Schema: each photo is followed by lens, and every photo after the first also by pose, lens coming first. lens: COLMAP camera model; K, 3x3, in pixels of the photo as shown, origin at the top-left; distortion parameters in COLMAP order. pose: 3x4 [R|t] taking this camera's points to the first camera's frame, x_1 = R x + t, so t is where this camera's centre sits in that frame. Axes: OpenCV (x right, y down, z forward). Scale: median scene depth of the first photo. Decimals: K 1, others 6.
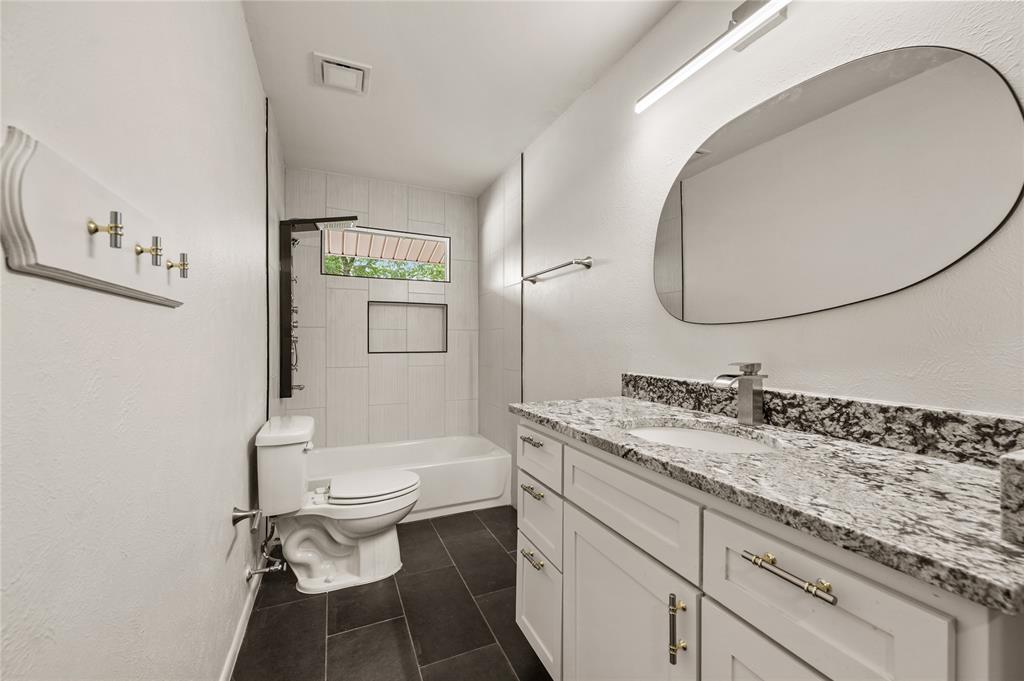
lens RADIAL K [[406.3, 0, 511.3], [0, 406.3, 340.9], [0, 0, 1]] dist [0.000339, 0.000745]
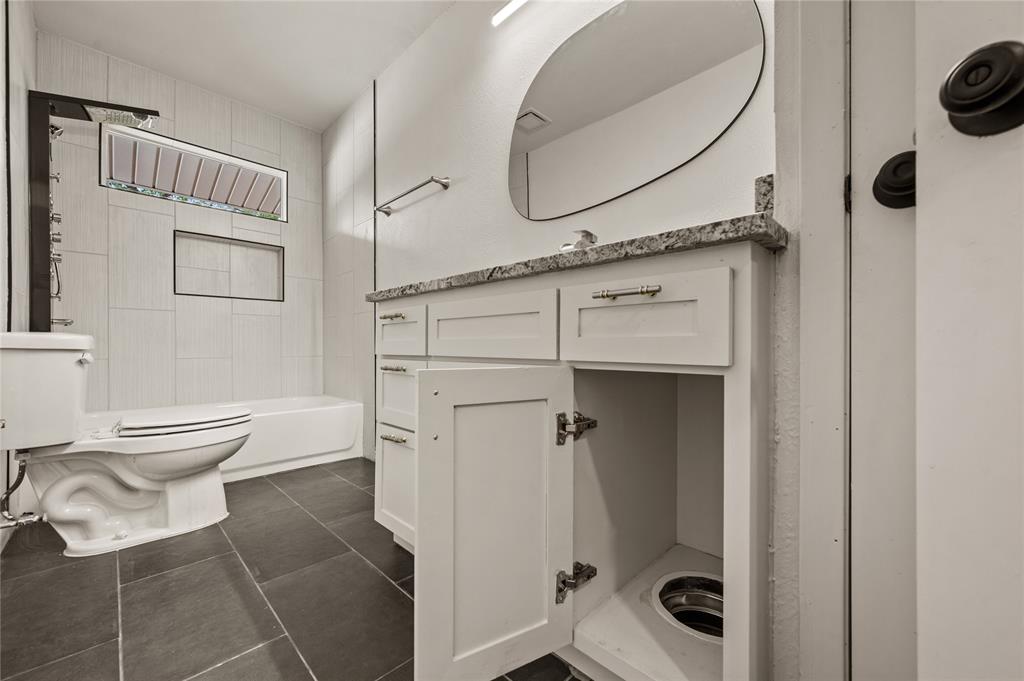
lens RADIAL K [[406.3, 0, 510.9], [0, 406.3, 344.5], [0, 0, 1]] dist [0.000339, 0.000745]
pose [[0.934404, -0.002589, 0.356204, -0.020750], [0.002450, 0.999997, 0.000842, 0.209285], [-0.356205, 0.000086, 0.934408, -0.001881]]
